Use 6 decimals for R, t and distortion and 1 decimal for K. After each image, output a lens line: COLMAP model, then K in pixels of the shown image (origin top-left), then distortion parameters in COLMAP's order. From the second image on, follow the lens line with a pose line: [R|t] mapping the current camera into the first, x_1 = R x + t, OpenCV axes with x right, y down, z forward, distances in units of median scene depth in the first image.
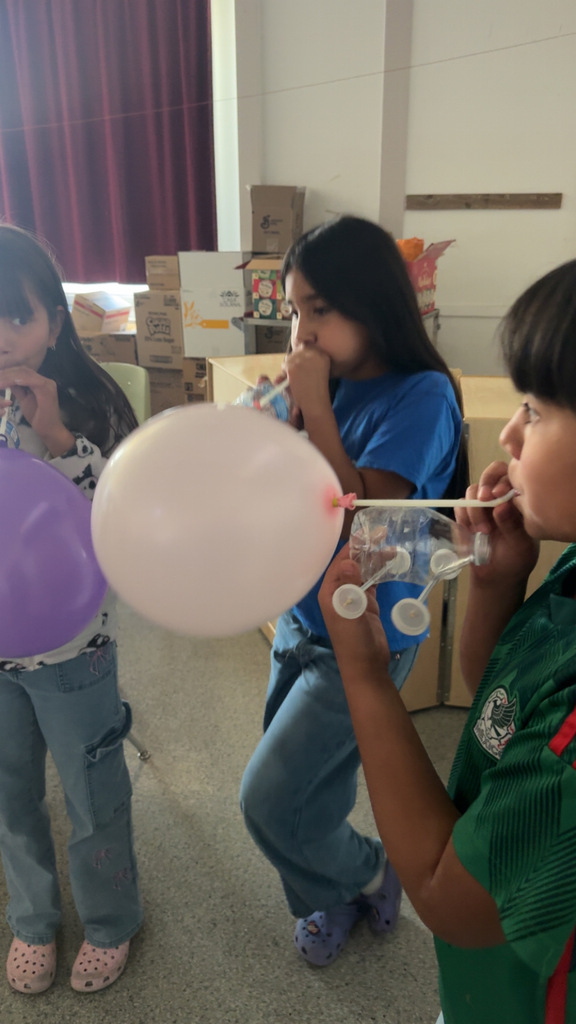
lens RADIAL K [[763.9, 0, 288.0], [0, 763.9, 512.0], [0, 0, 1]] dist [-0.081874, -0.001731]
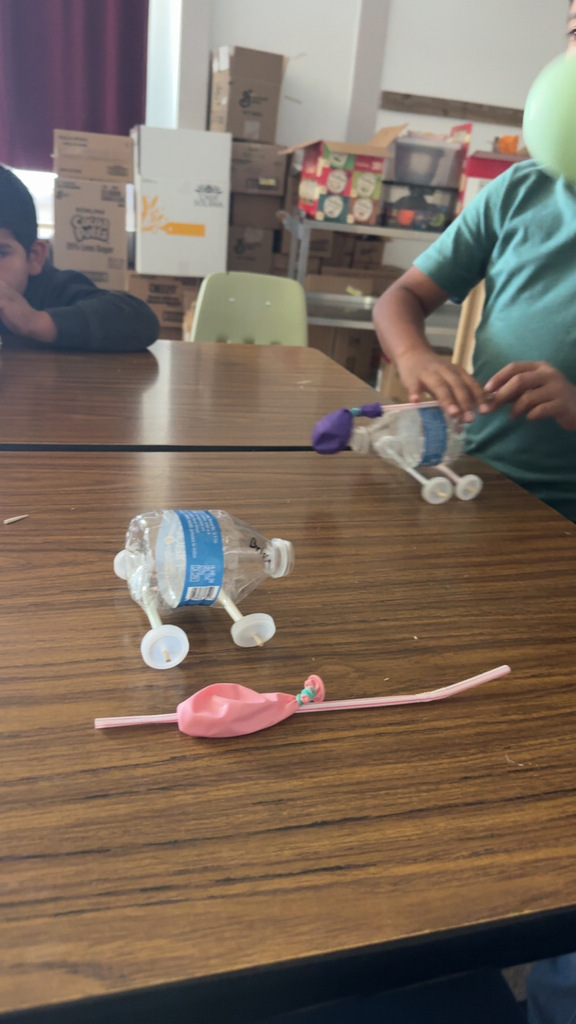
lens RADIAL K [[763.9, 0, 288.0], [0, 763.9, 512.0], [0, 0, 1]] dist [-0.081874, -0.001731]
pose [[0.868977, -0.113423, 0.481679, -0.395185], [0.079541, 0.992736, 0.090267, -0.030746], [-0.488418, -0.040126, 0.871687, 0.294414]]
